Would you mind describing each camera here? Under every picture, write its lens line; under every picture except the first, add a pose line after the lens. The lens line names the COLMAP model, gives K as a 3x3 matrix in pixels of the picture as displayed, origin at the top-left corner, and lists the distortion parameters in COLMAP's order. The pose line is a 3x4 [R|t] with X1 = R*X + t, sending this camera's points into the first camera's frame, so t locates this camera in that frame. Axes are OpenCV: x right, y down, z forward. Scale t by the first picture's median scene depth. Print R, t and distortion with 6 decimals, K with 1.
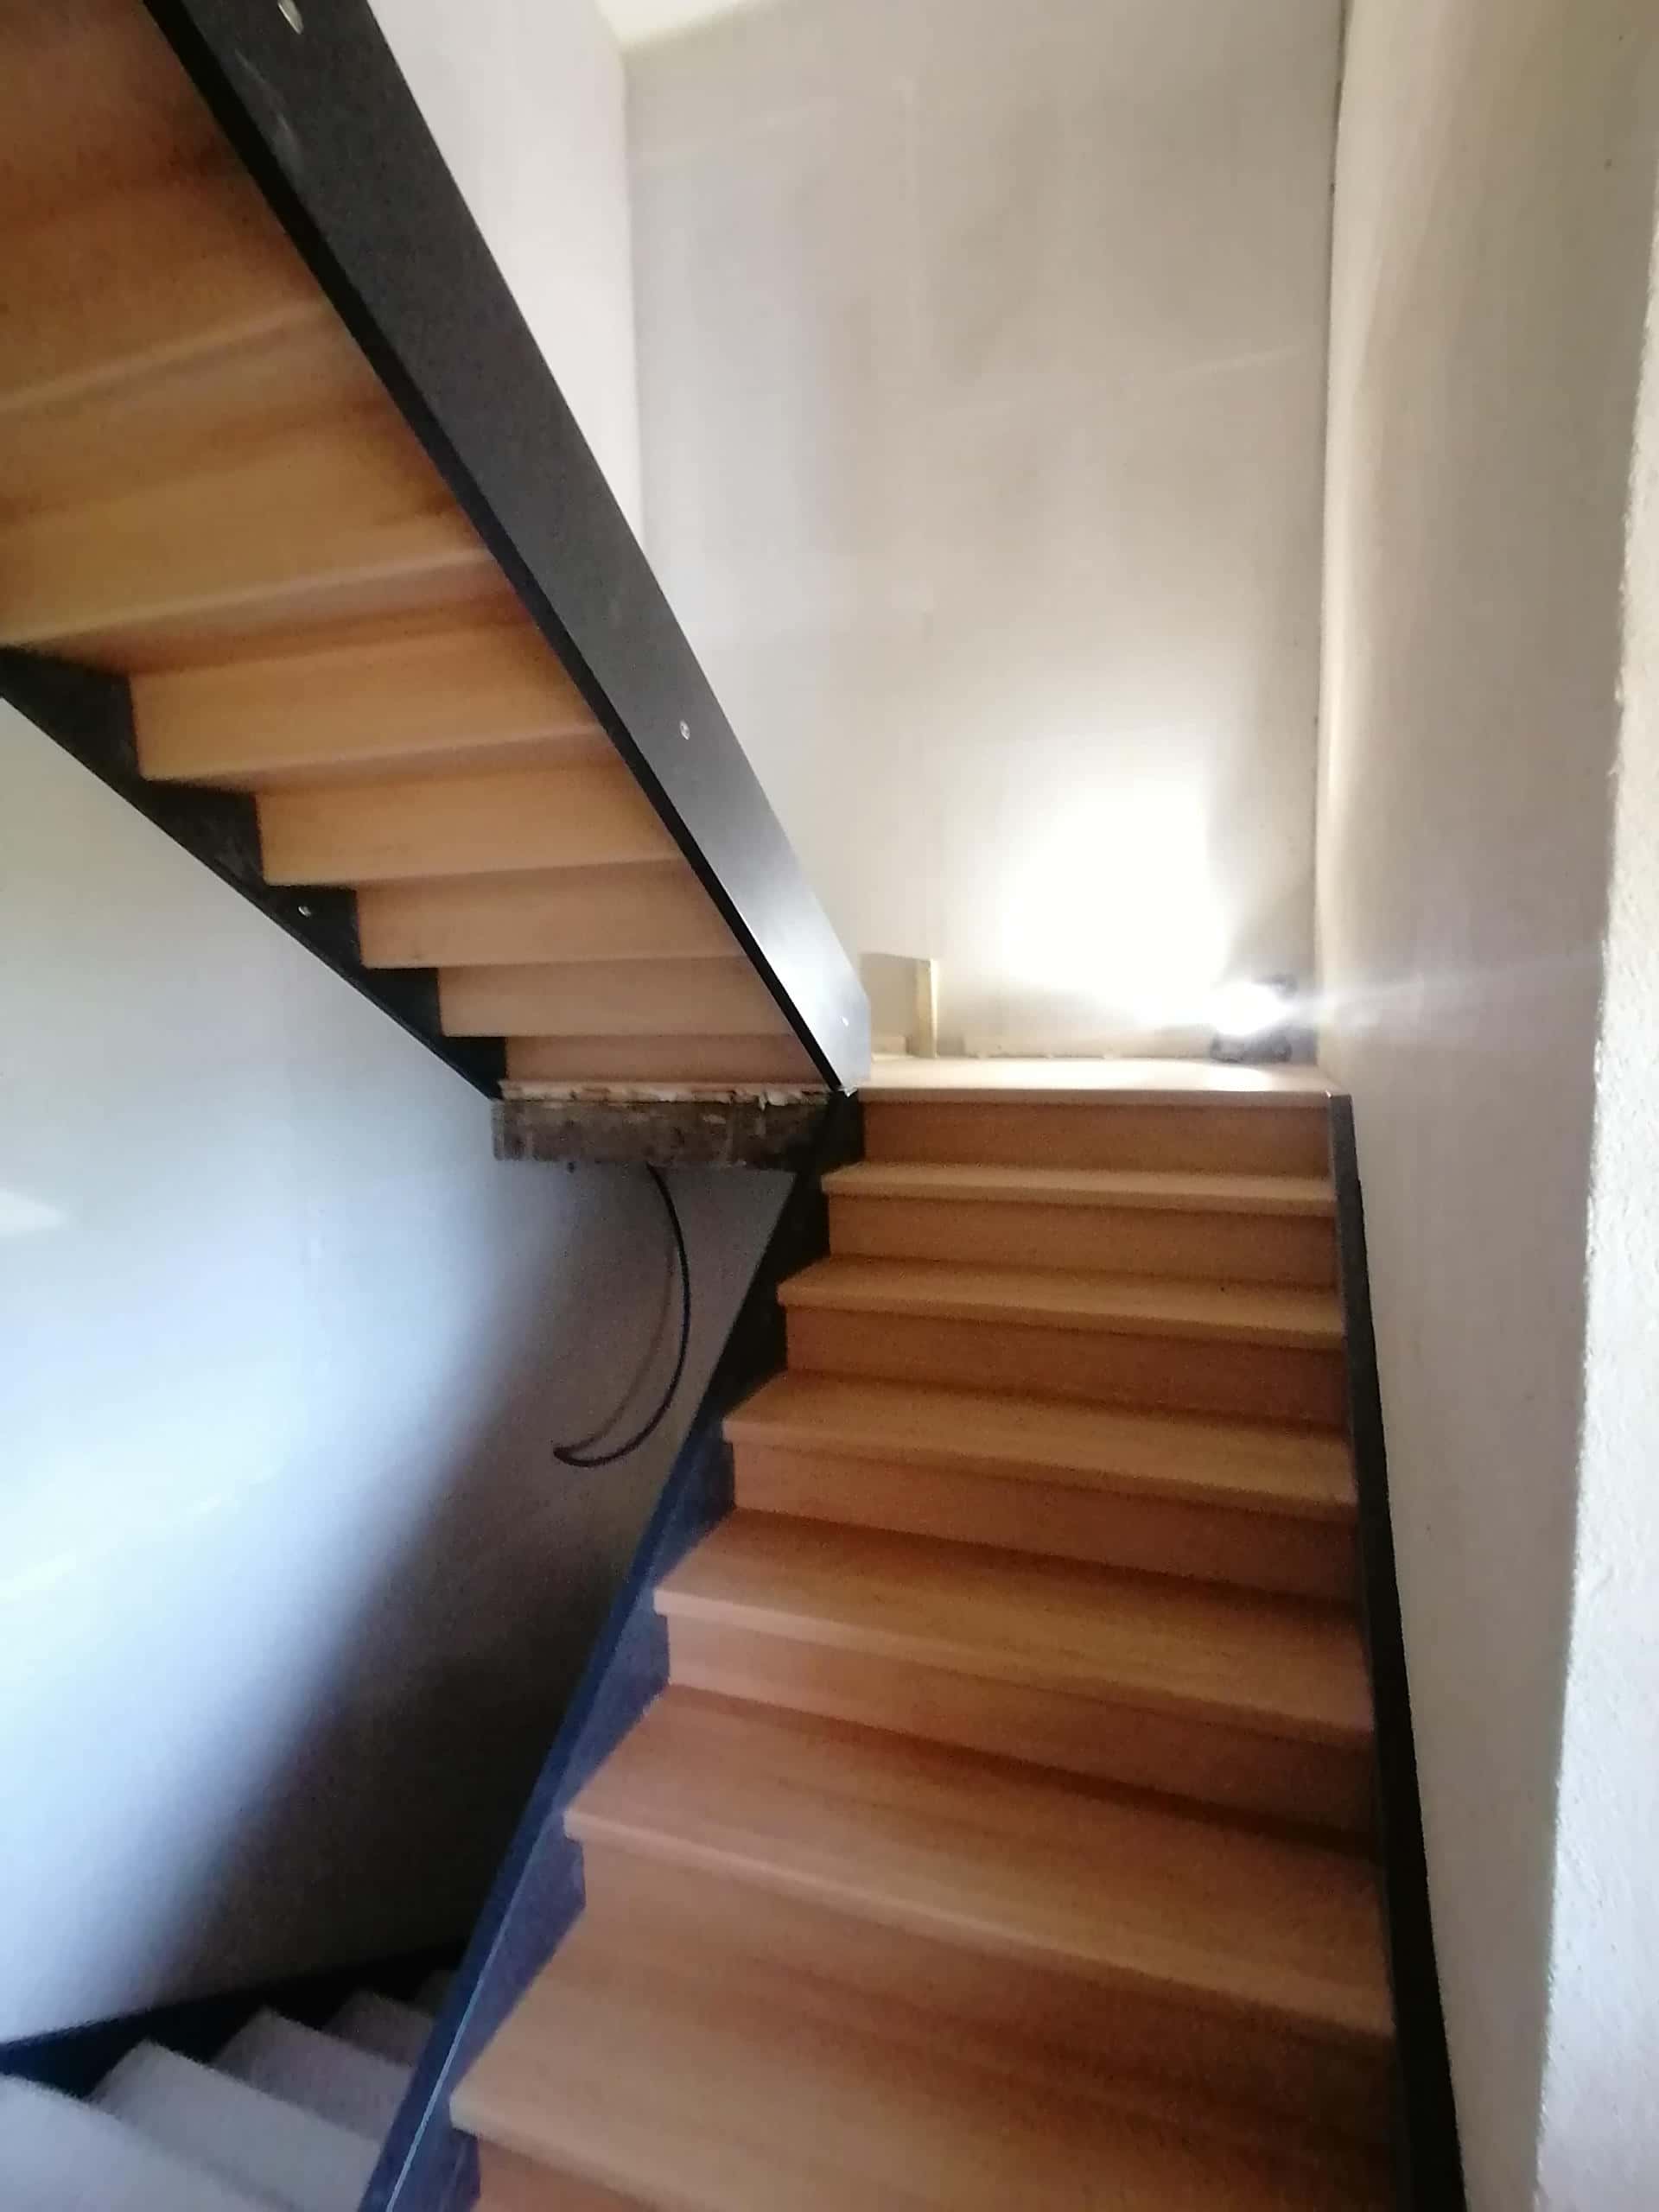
lens RADIAL K [[1086.3, 0, 831.2], [0, 1086.3, 1094.2], [0, 0, 1]] dist [0.013446, -0.006763]
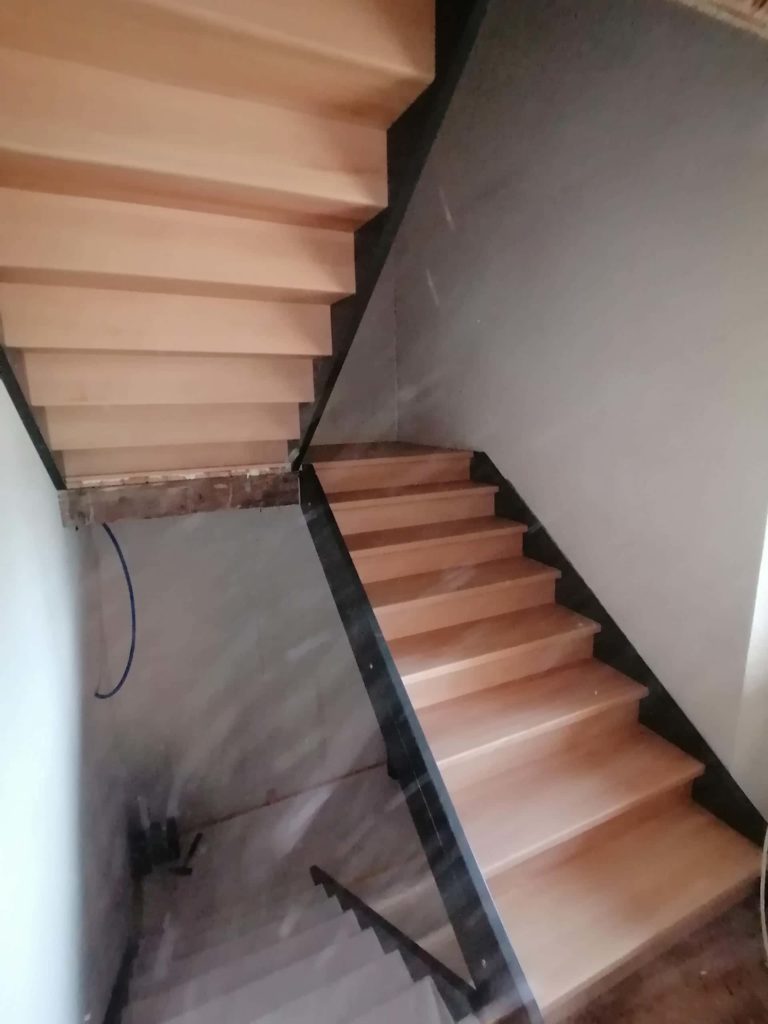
lens RADIAL K [[502.9, 0, 378.9], [0, 502.9, 505.9], [0, 0, 1]] dist [0.013446, -0.006763]
pose [[0.717969, -0.129854, 0.683856, -0.523246], [0.073662, 0.991103, 0.110859, -0.021242], [-0.692166, -0.029219, 0.721146, 0.151902]]
